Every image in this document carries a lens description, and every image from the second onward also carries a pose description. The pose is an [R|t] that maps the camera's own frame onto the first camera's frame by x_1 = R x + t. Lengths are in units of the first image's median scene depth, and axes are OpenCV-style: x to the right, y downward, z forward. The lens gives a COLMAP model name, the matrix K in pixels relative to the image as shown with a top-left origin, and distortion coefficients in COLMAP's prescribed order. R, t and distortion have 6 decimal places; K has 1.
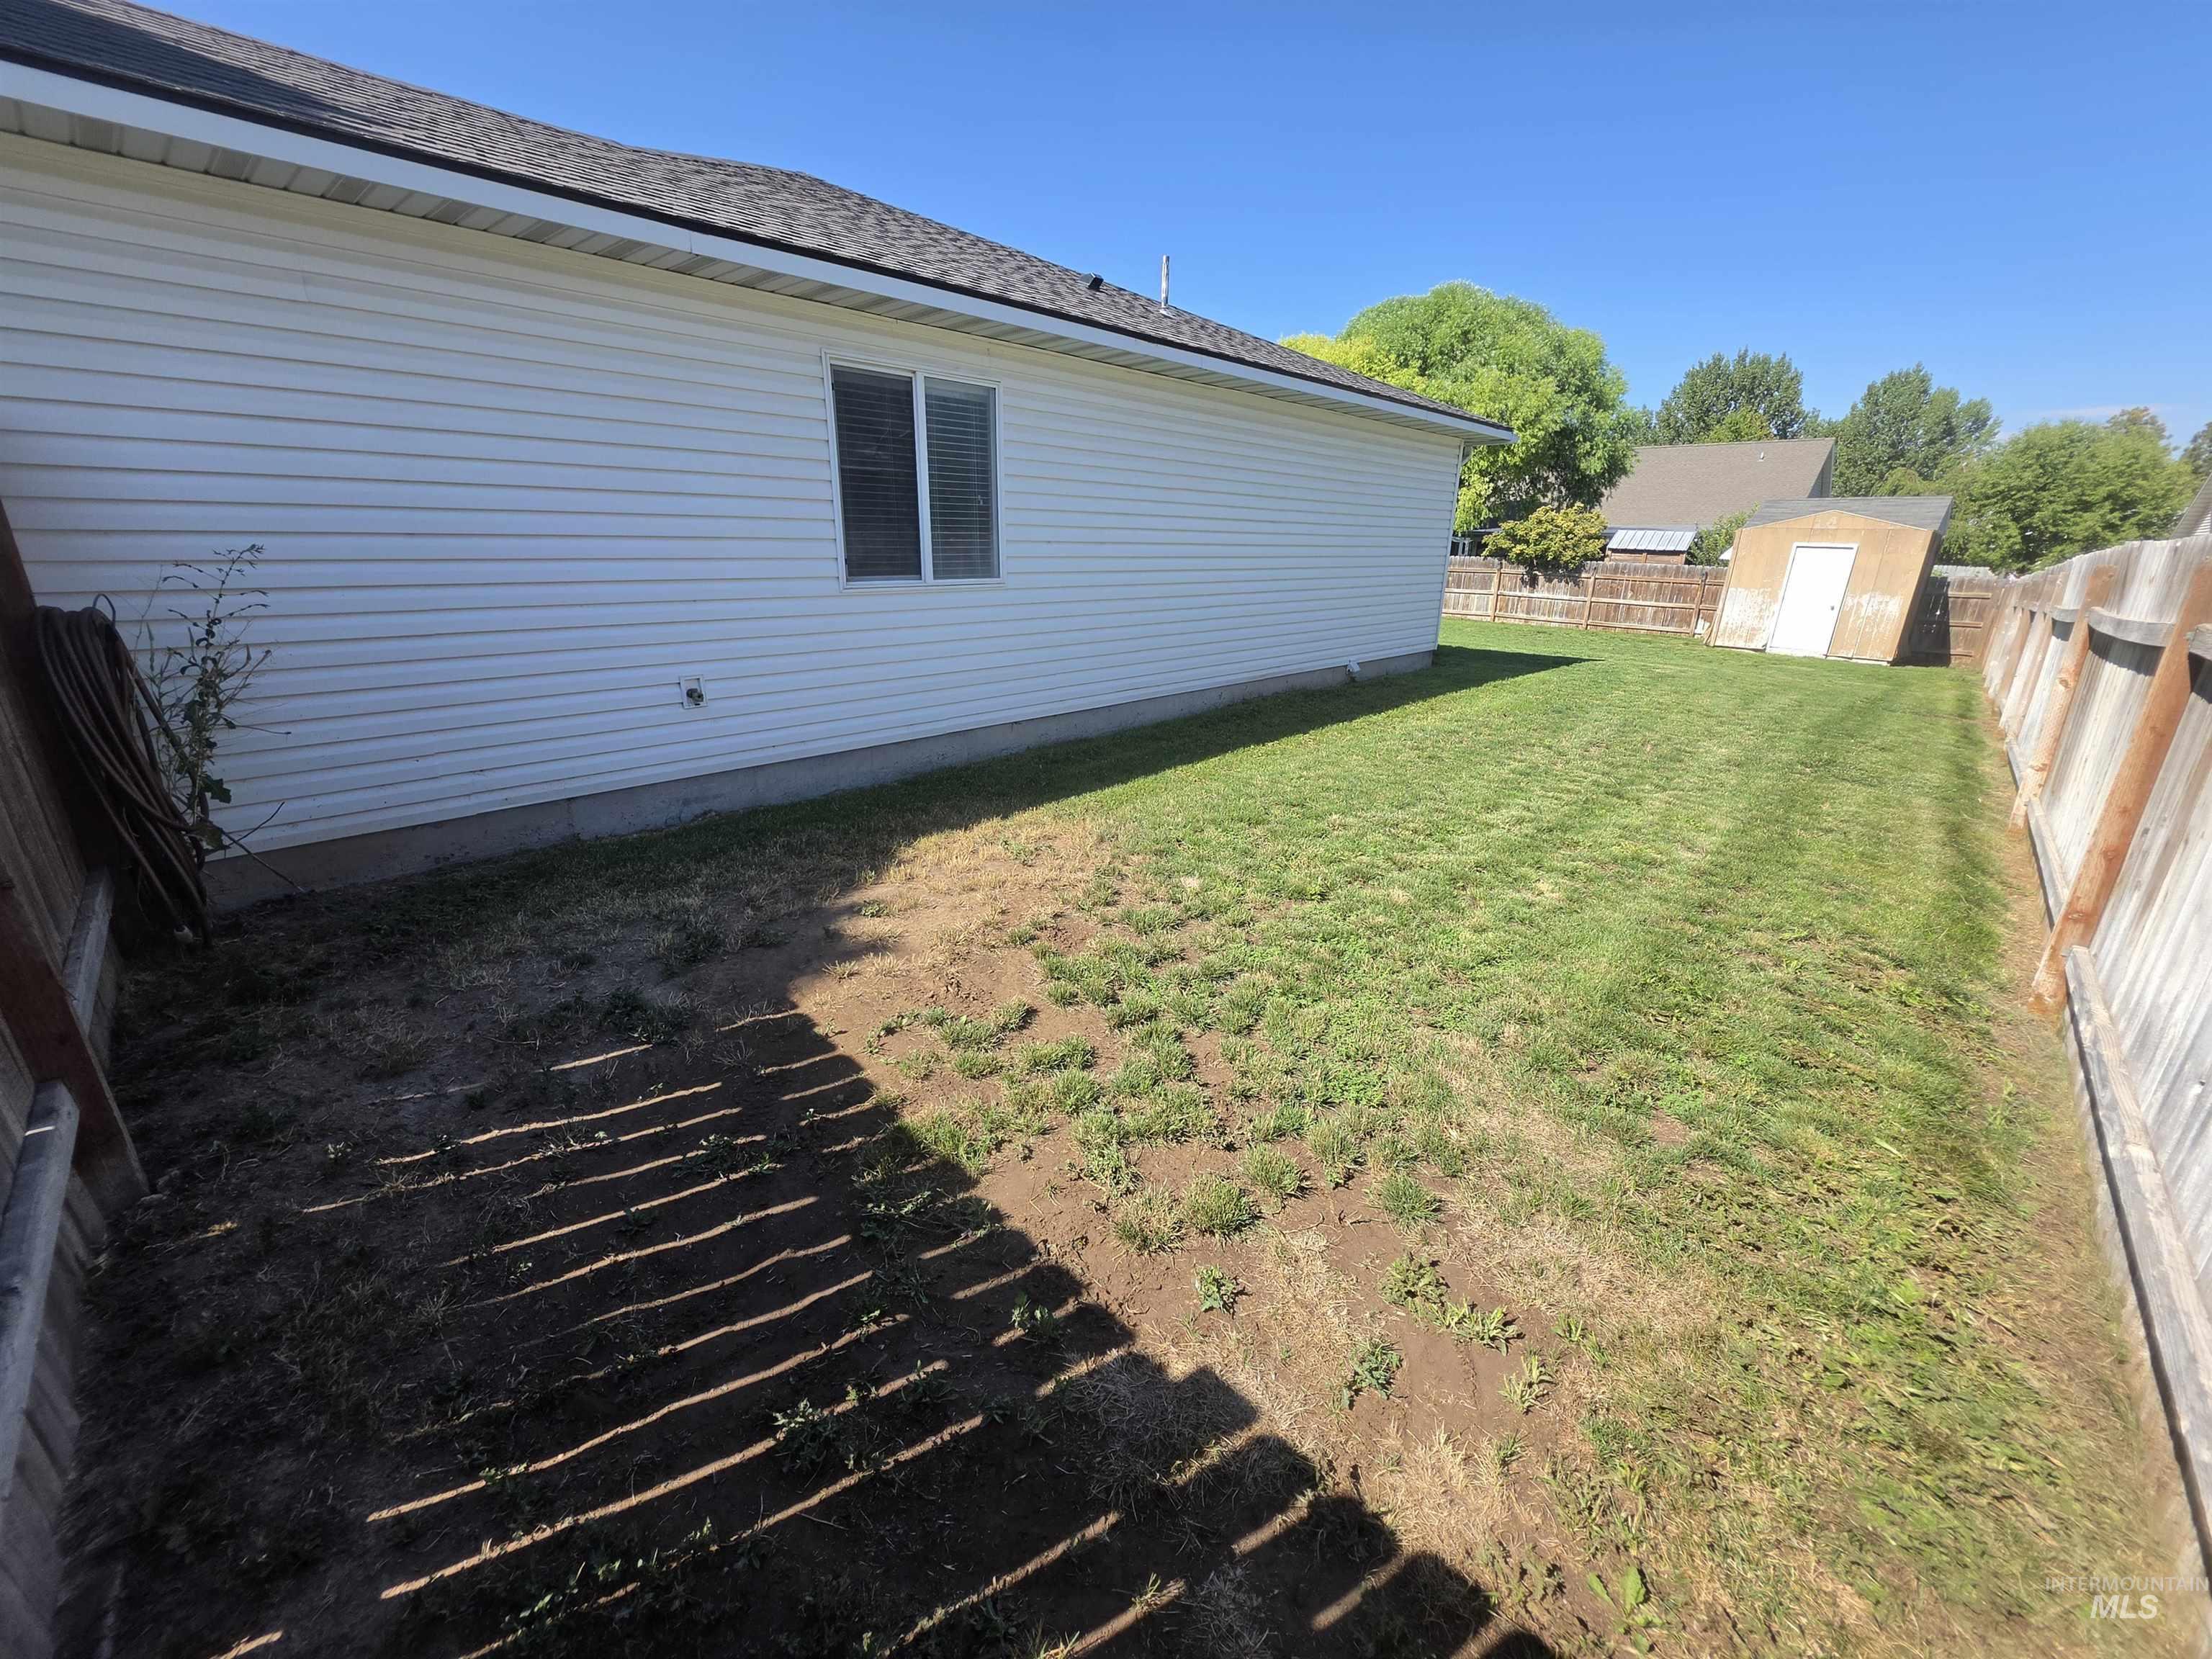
lens RADIAL K [[890.6, 0, 1109.7], [0, 890.6, 835.6], [0, 0, 1]] dist [-0.002586, -0.000194]
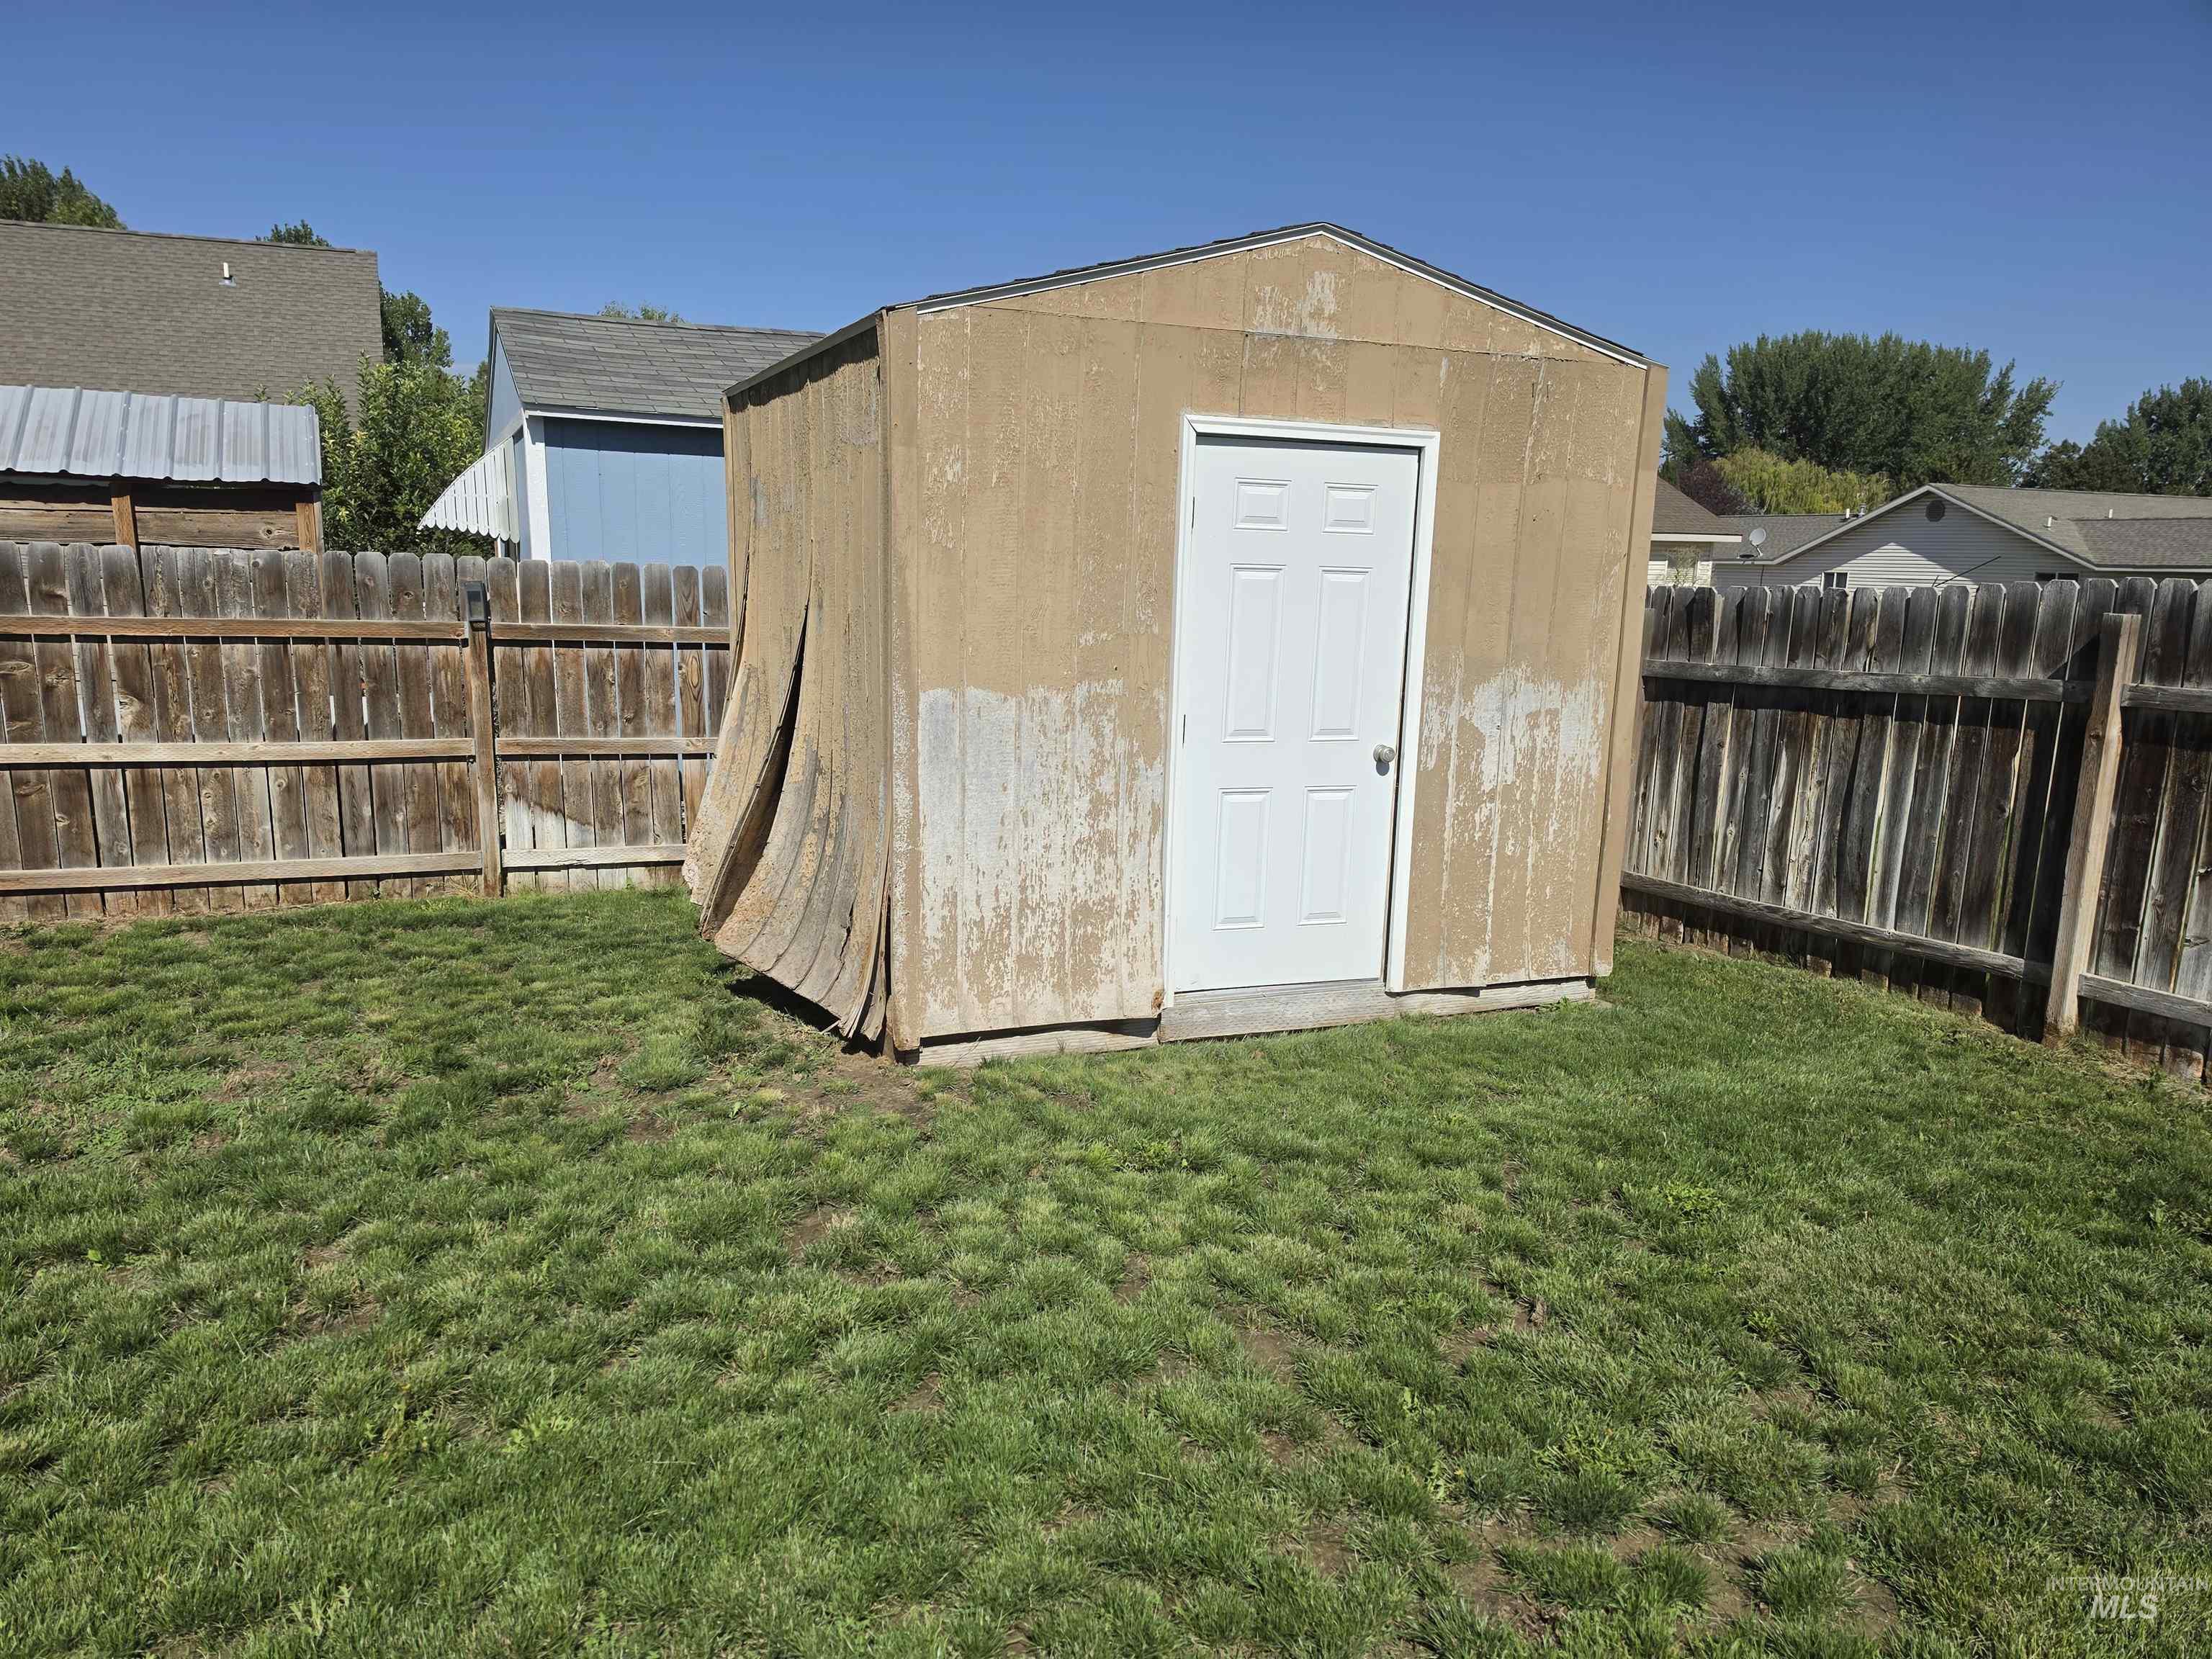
lens RADIAL K [[1534.2, 0, 1097.8], [0, 1534.2, 899.5], [0, 0, 1]] dist [0.047569, -0.073380]
pose [[0.386222, -0.211108, 0.897923, 0.454083], [0.279178, 0.954554, 0.104341, -0.261177], [-0.879143, 0.210381, 0.427606, 0.858636]]
